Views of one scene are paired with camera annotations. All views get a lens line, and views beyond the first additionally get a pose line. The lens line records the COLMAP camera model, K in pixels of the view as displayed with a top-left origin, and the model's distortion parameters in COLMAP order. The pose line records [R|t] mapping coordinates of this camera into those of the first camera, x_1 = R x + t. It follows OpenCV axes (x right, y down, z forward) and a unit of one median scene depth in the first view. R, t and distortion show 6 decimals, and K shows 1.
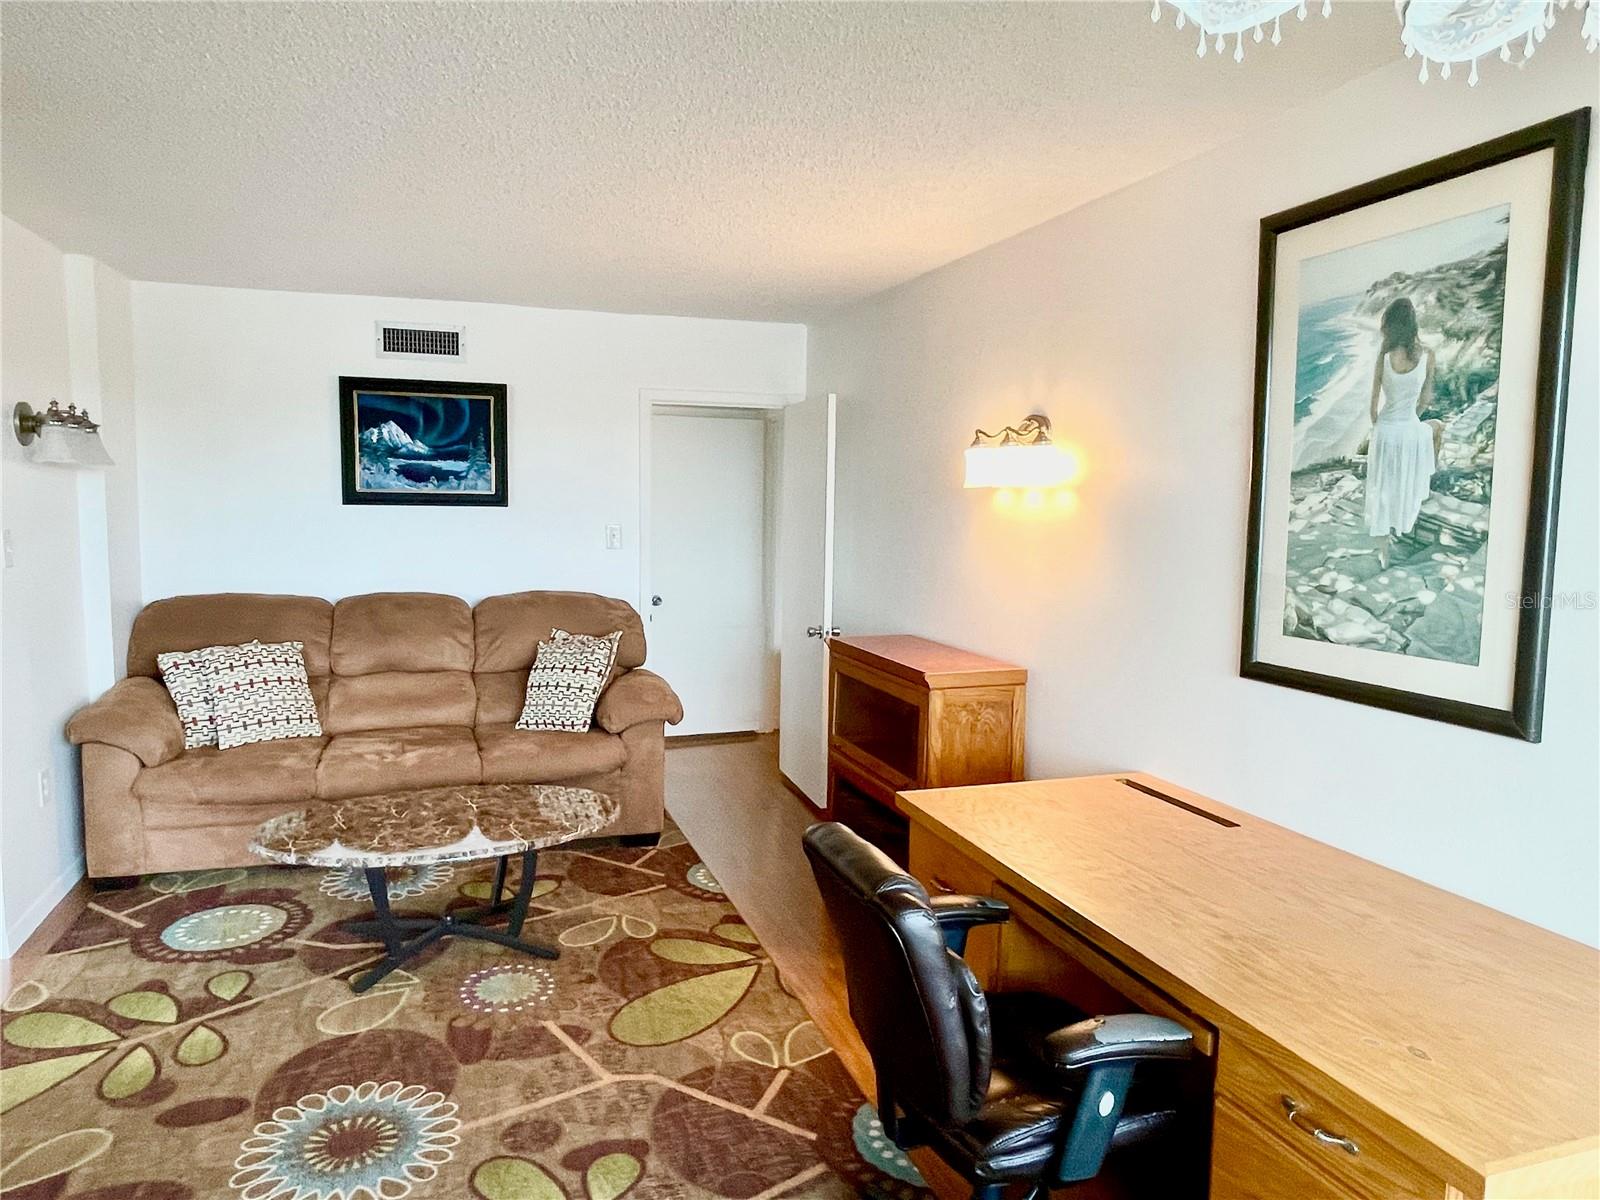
lens RADIAL K [[1056.0, 0, 773.9], [0, 1056.0, 597.5], [0, 0, 1]] dist [0.006874, -0.012148]
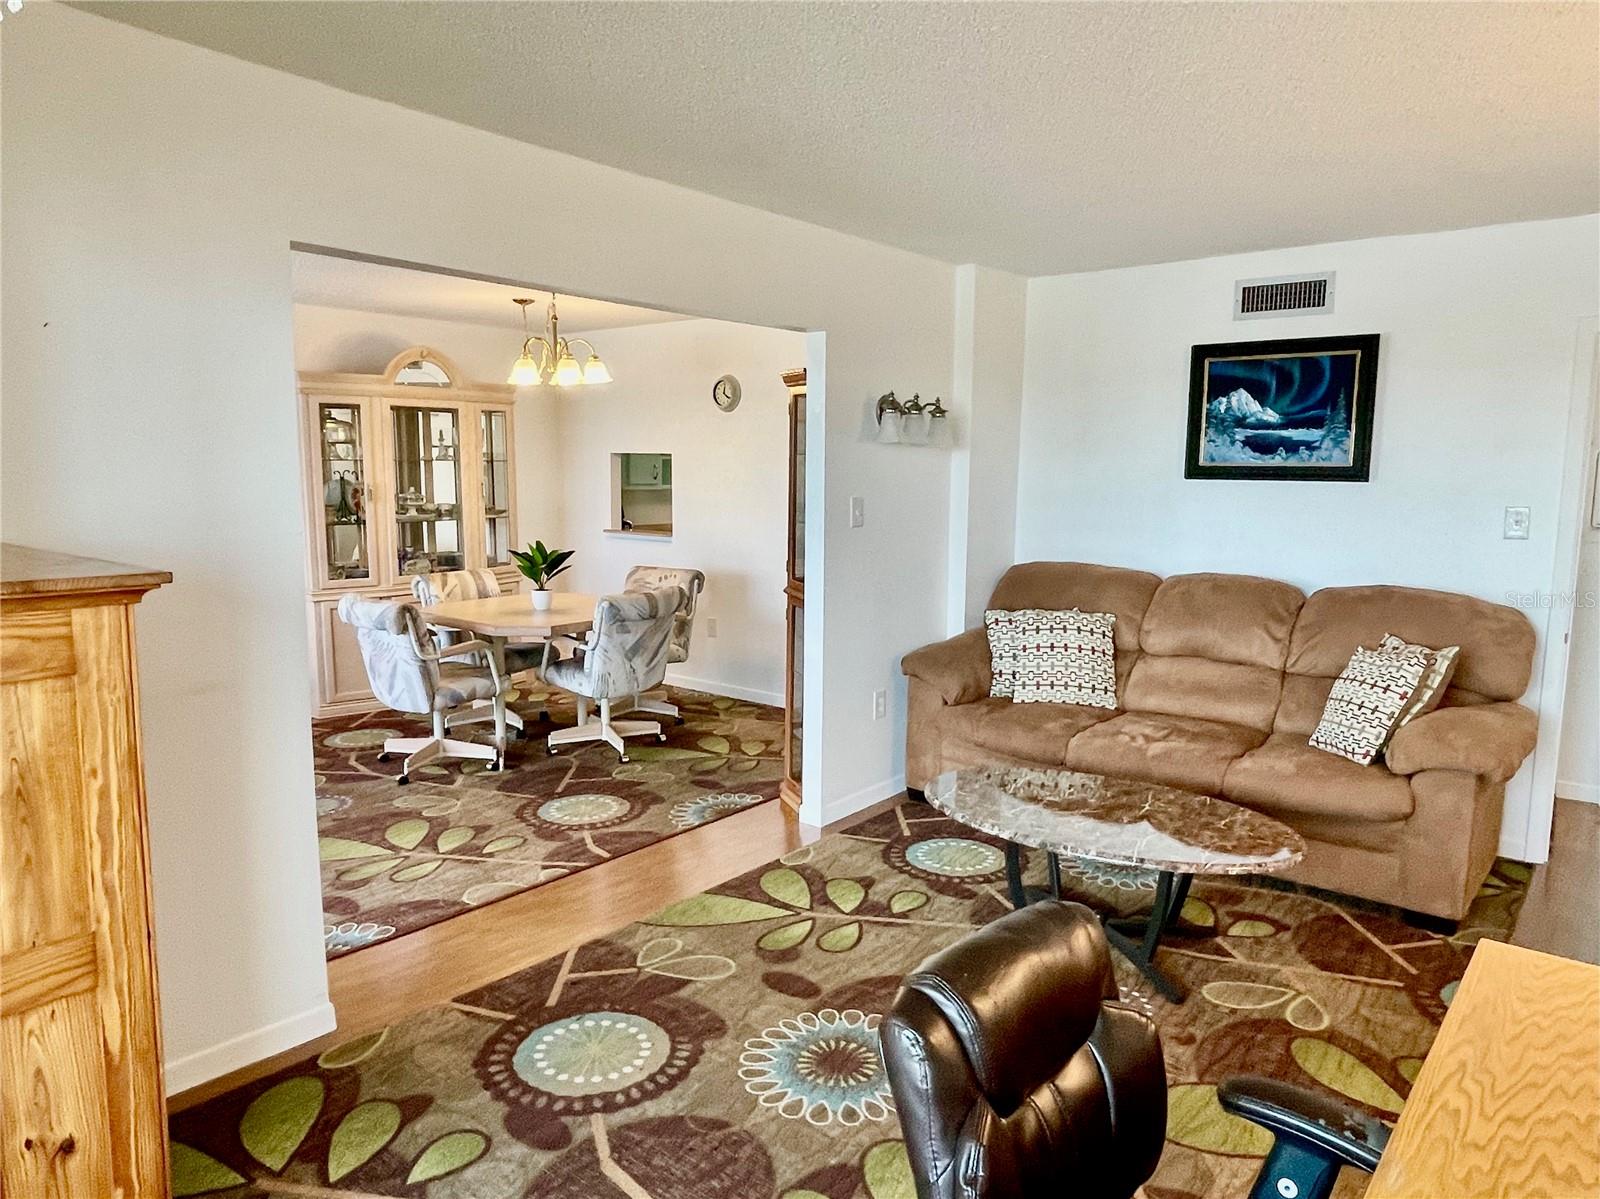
lens RADIAL K [[1056.0, 0, 789.8], [0, 1056.0, 607.7], [0, 0, 1]] dist [0.006874, -0.012148]
pose [[0.538860, 0.103820, -0.835973, 0.295571], [-0.079319, 0.994221, 0.072345, -0.016986], [0.838653, 0.027324, 0.543981, 0.239514]]
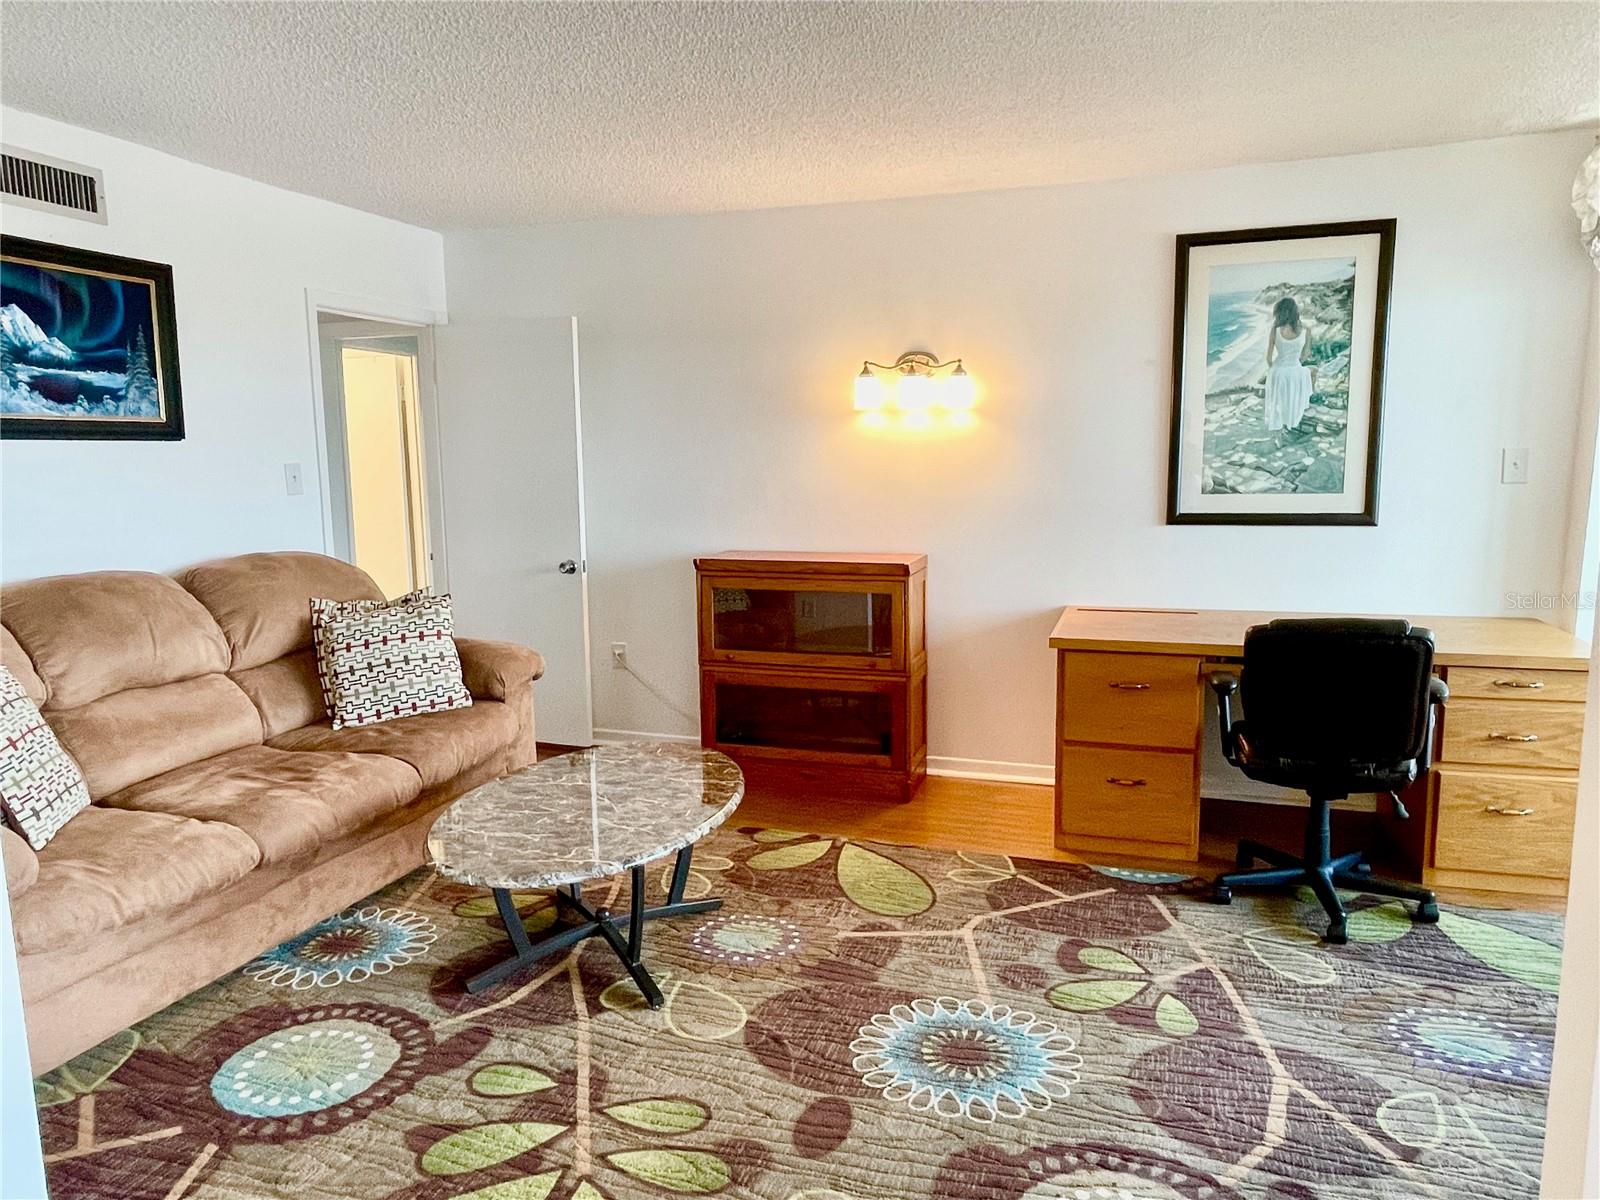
lens RADIAL K [[1056.0, 0, 797.6], [0, 1056.0, 596.7], [0, 0, 1]] dist [0.006874, -0.012148]
pose [[0.589118, -0.129223, 0.797647, -0.835760], [0.095455, 0.991347, 0.090103, -0.009995], [-0.802389, 0.023058, 0.596356, 0.354781]]
